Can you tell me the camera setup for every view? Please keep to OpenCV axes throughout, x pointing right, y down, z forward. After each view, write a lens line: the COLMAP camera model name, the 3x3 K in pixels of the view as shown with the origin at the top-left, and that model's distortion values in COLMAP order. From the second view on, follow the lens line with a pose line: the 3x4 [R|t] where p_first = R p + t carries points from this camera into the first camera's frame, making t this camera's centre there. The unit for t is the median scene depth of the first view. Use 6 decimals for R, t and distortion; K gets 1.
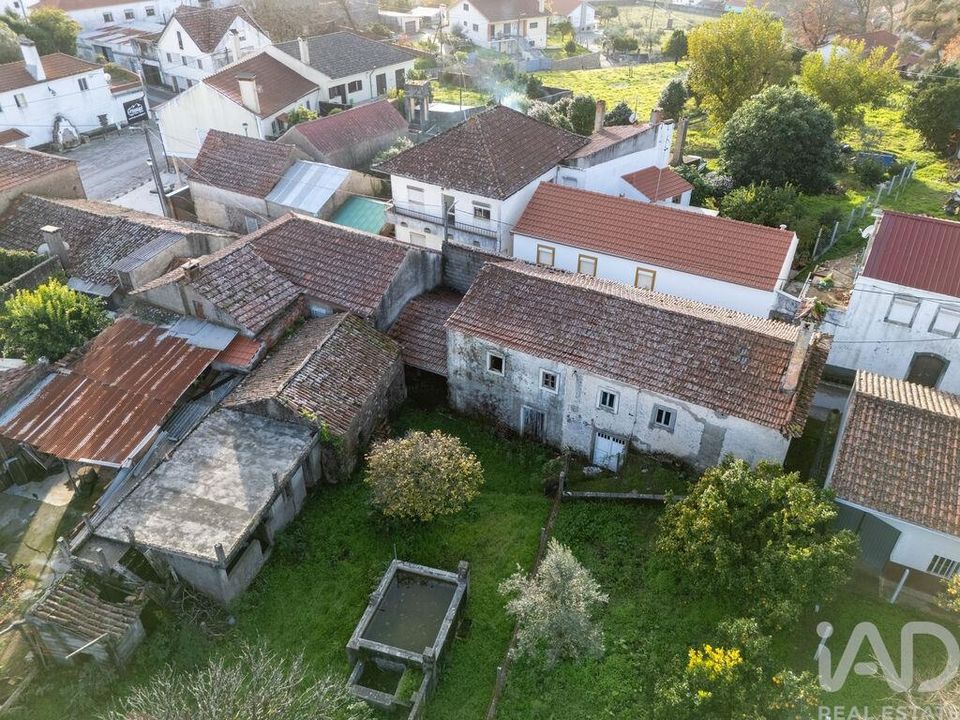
lens RADIAL K [[730.1, 0, 480.0], [0, 730.1, 360.0], [0, 0, 1]] dist [0.007339, 0.003375]
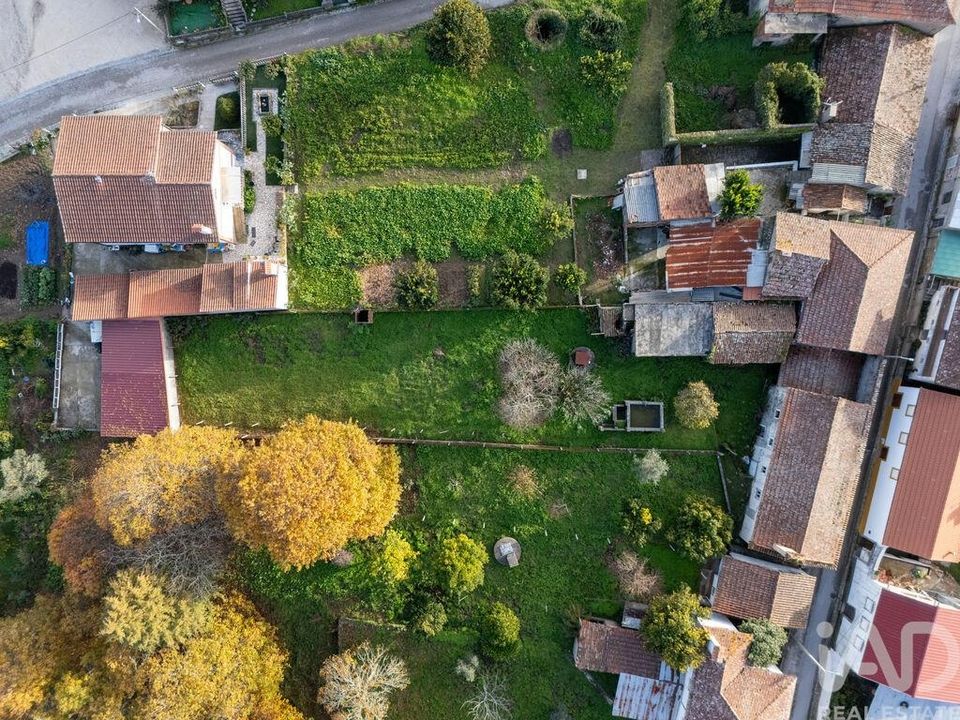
lens RADIAL K [[730.1, 0, 480.0], [0, 730.1, 360.0], [0, 0, 1]] dist [0.007339, 0.003375]
pose [[0.274835, 0.961338, -0.017144, -0.446239], [-0.560804, 0.174760, 0.809294, -1.717164], [0.781002, -0.212808, 0.587153, -1.207037]]
